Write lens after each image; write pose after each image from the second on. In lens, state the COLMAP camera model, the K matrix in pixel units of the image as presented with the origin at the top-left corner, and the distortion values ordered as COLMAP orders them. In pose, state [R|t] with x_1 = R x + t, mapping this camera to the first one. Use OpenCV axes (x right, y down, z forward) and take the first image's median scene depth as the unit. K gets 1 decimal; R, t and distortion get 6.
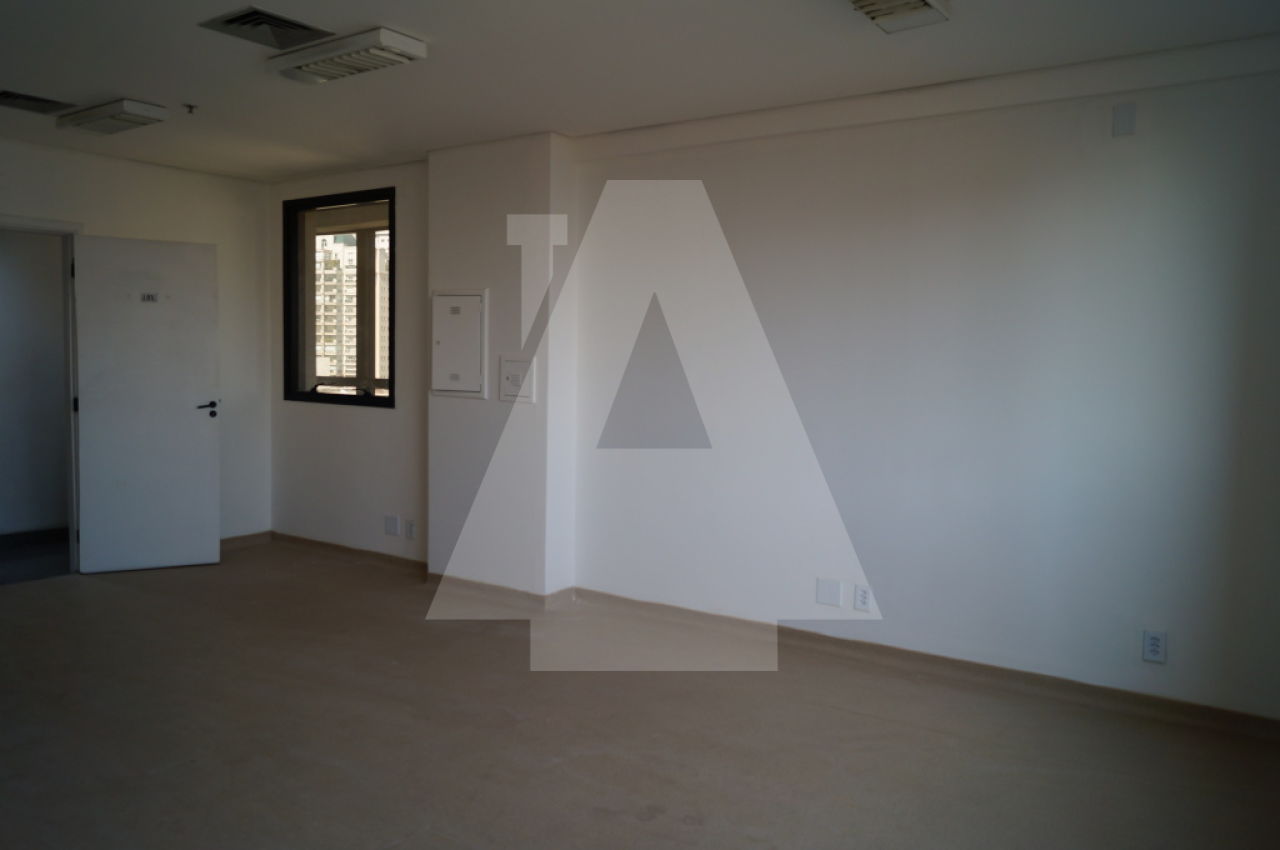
lens RADIAL K [[989.7, 0, 637.1], [0, 989.7, 422.5], [0, 0, 1]] dist [-0.004796, 0.014491]
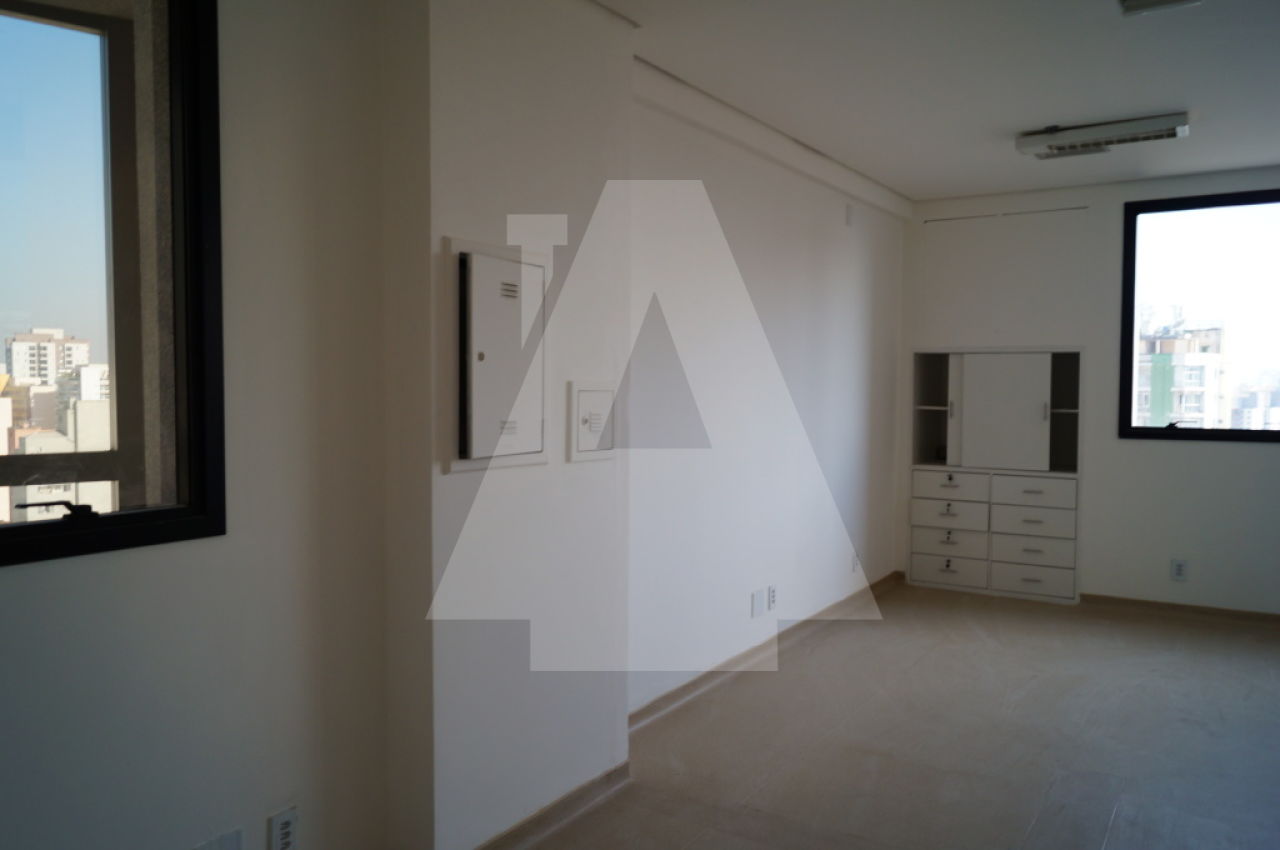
lens RADIAL K [[989.7, 0, 633.6], [0, 989.7, 428.3], [0, 0, 1]] dist [-0.004796, 0.014491]
pose [[-0.057453, -0.070073, 0.995886, -0.693353], [0.047822, 0.996195, 0.072854, -0.079855], [-0.997202, 0.051811, -0.053884, 0.988803]]
